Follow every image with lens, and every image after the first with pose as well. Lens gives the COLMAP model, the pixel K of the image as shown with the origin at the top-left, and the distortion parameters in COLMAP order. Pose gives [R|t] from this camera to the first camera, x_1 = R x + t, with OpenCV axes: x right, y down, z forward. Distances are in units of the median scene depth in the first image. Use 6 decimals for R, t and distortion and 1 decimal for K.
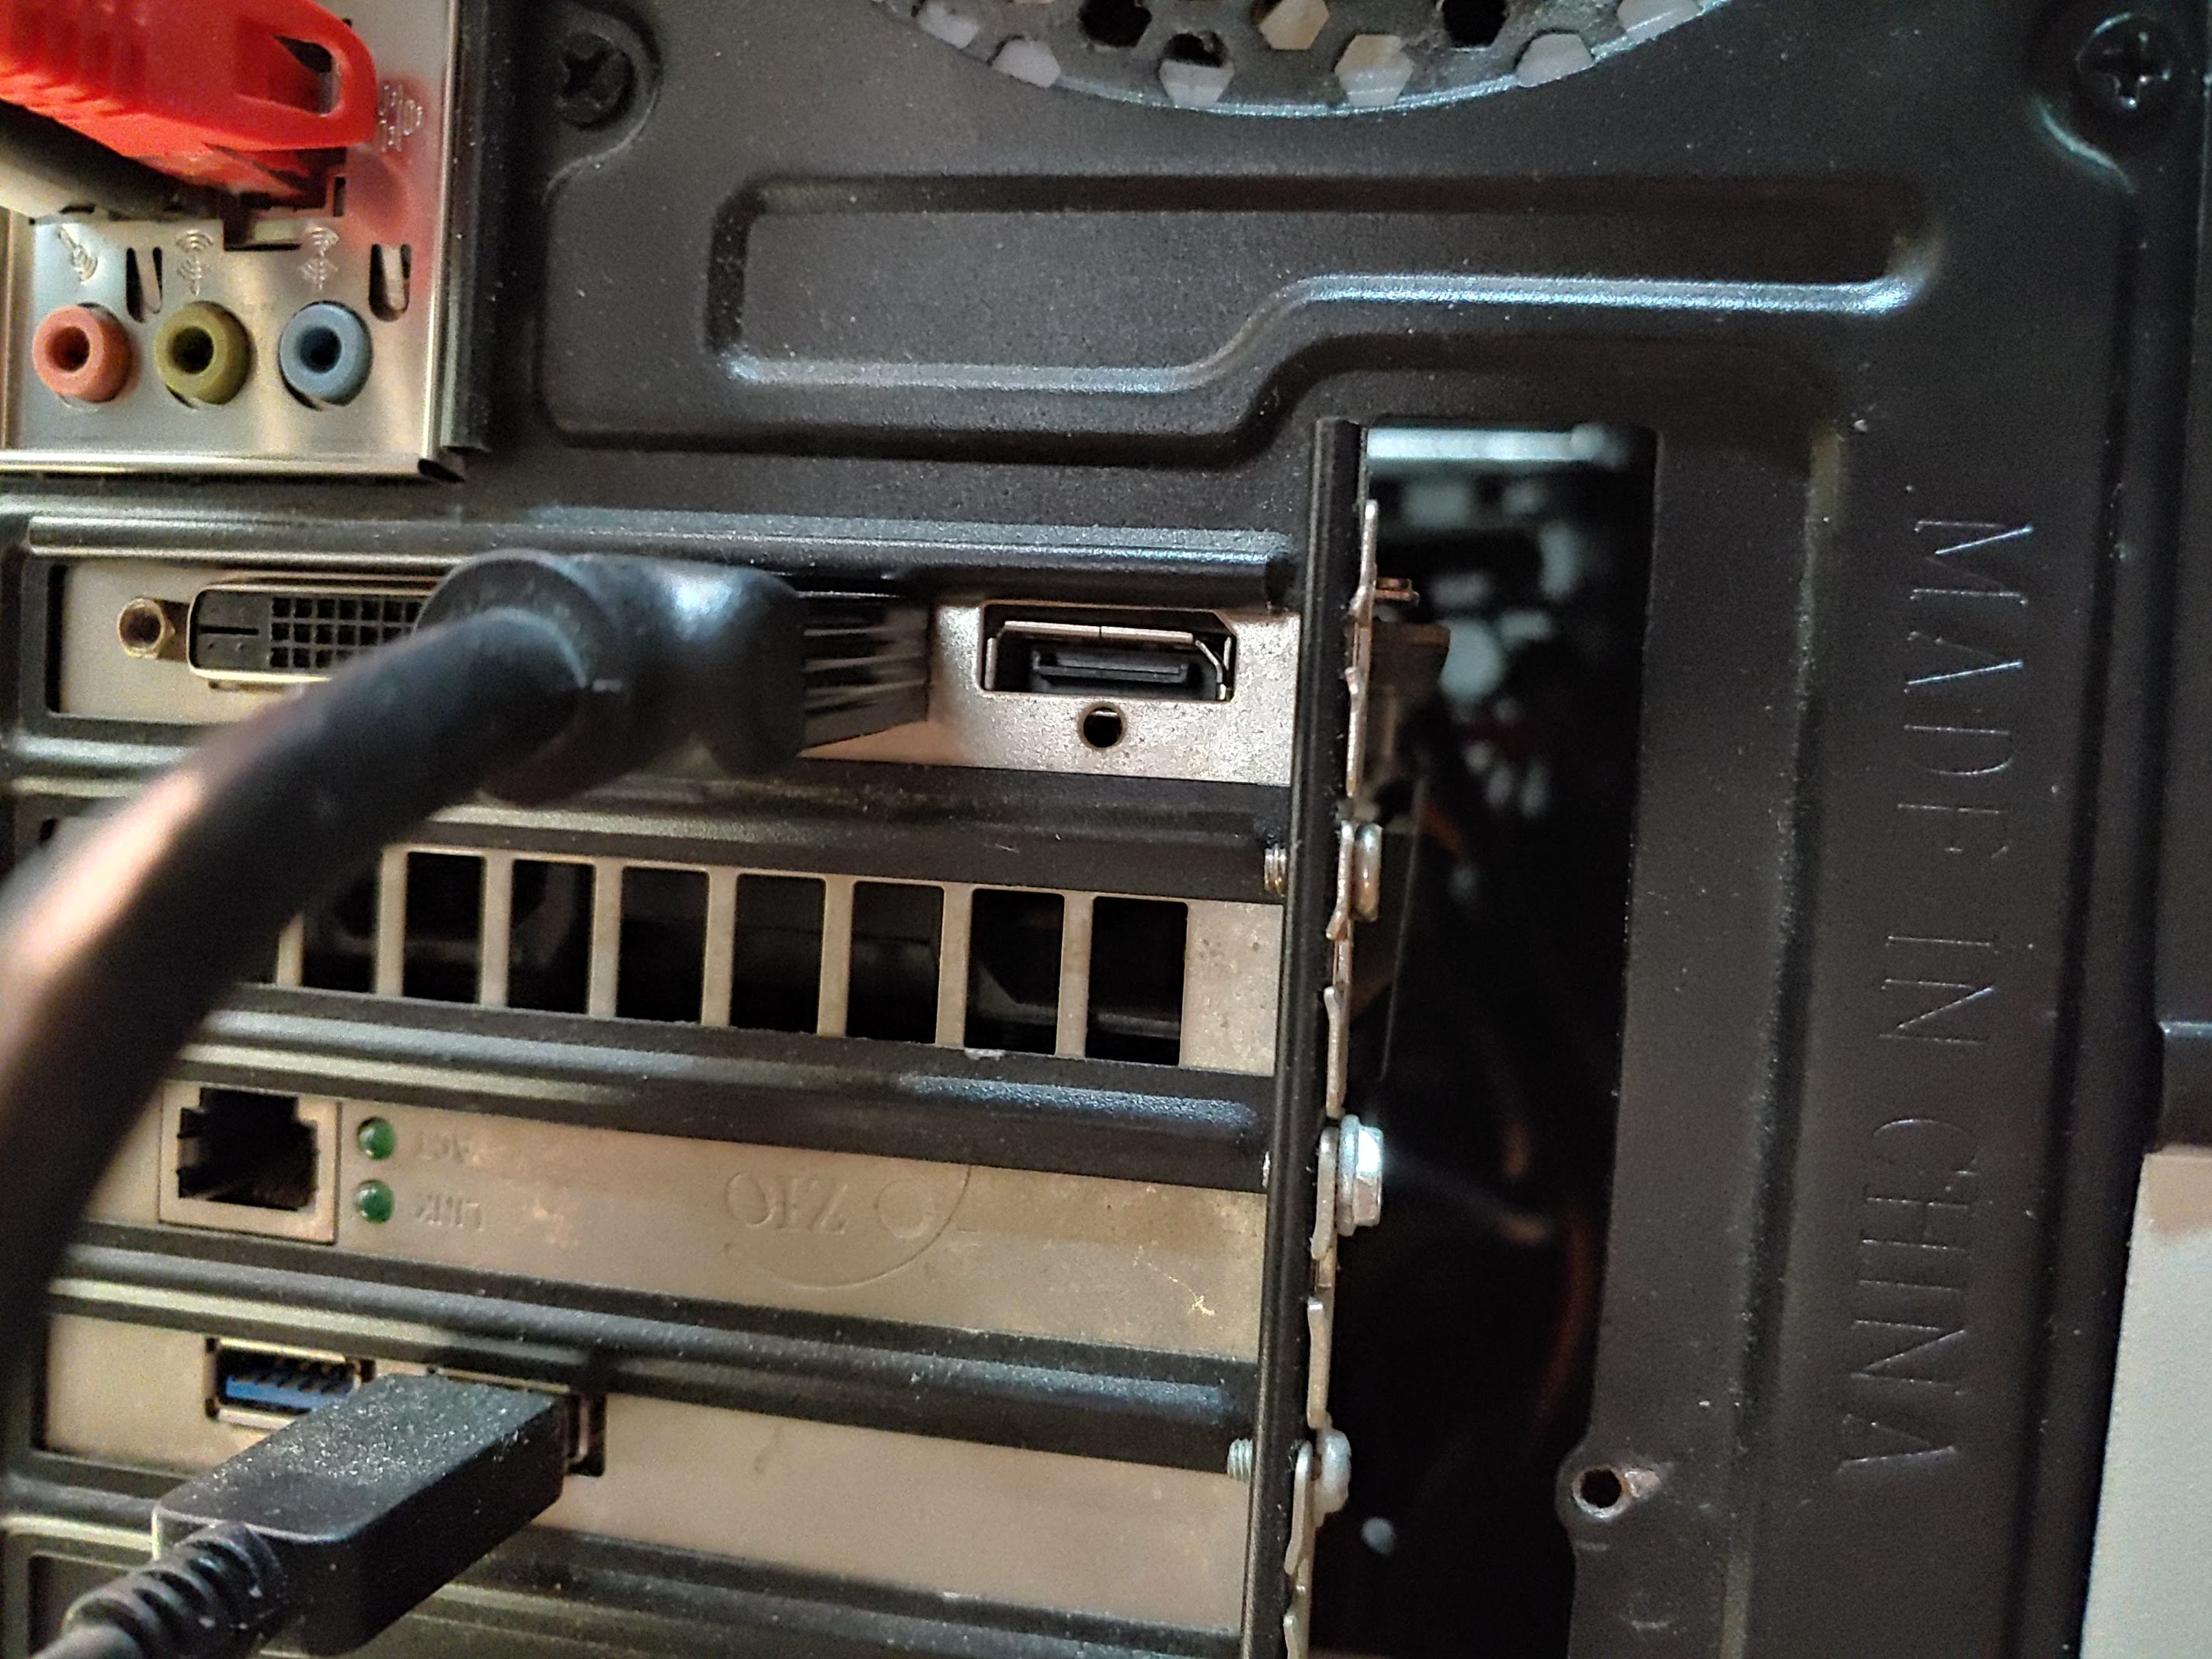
lens RADIAL K [[1801.8, 0, 1111.1], [0, 1801.8, 837.9], [0, 0, 1]] dist [-0.056636, 0.028361]
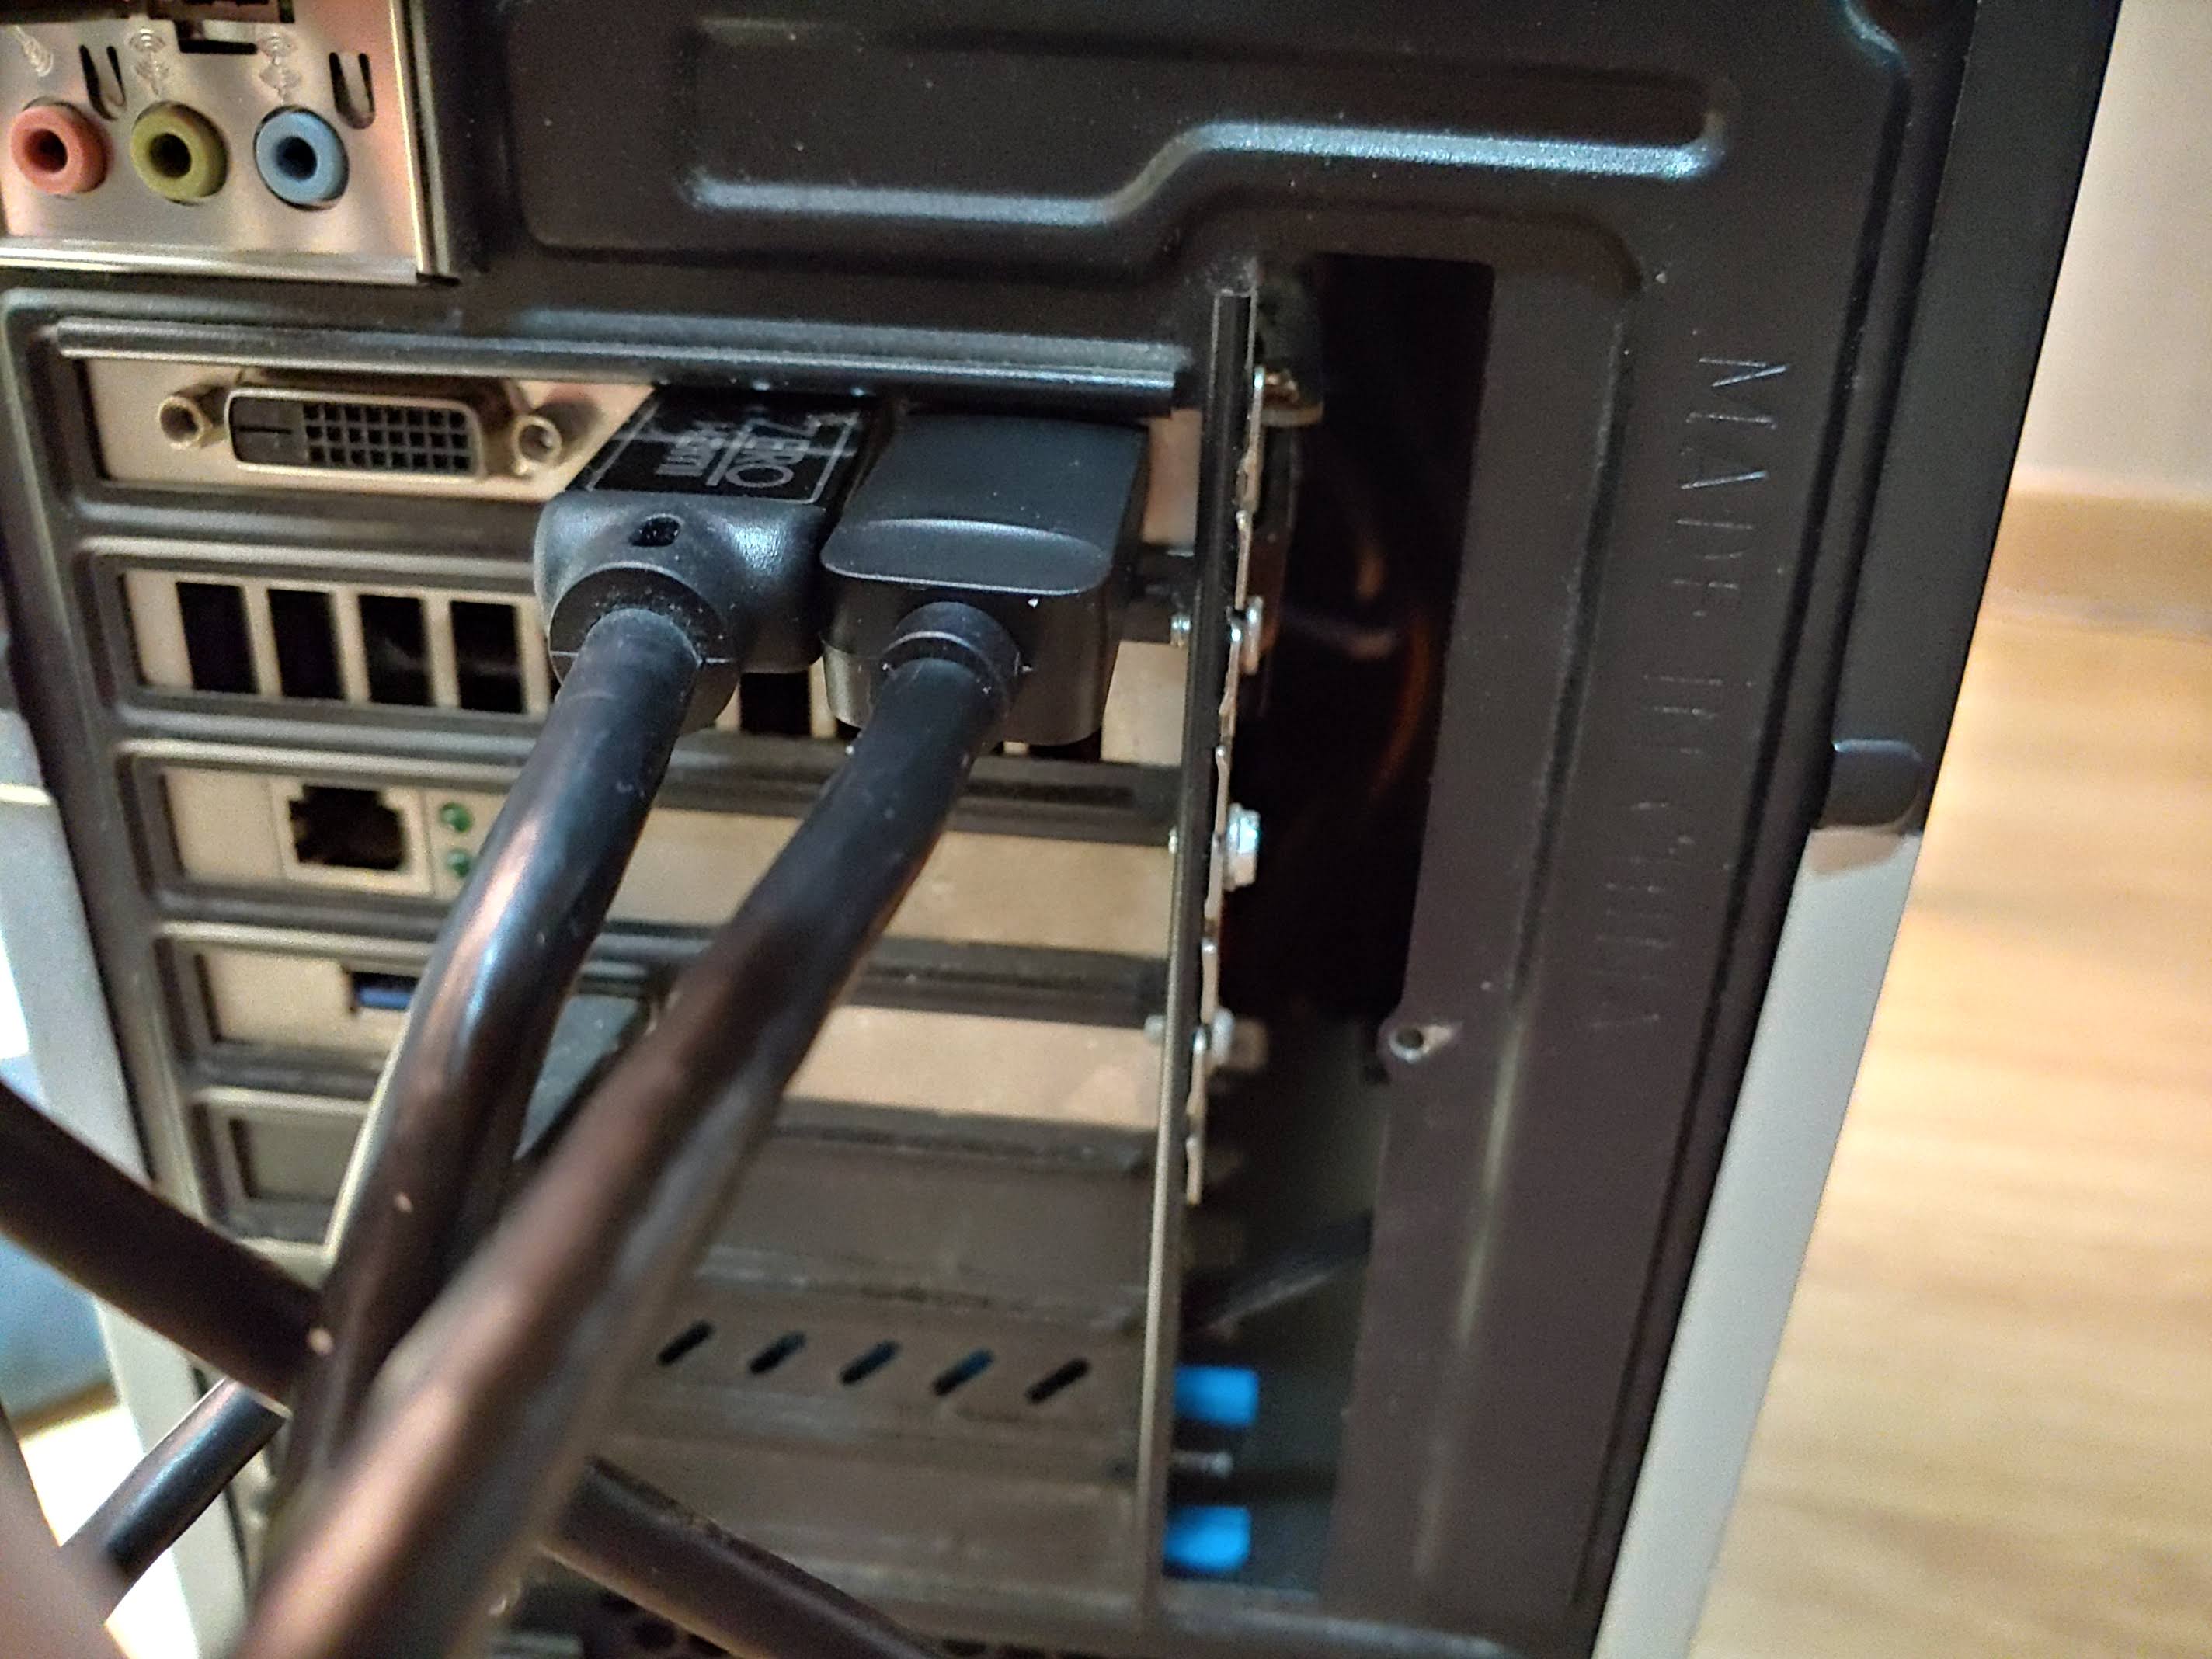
lens RADIAL K [[1801.8, 0, 1102.9], [0, 1801.8, 818.2], [0, 0, 1]] dist [-0.056636, 0.028361]
pose [[0.996884, -0.048607, 0.062120, -0.042943], [0.020785, 0.921605, 0.387572, -0.332901], [-0.076089, -0.385073, 0.919744, -0.200622]]
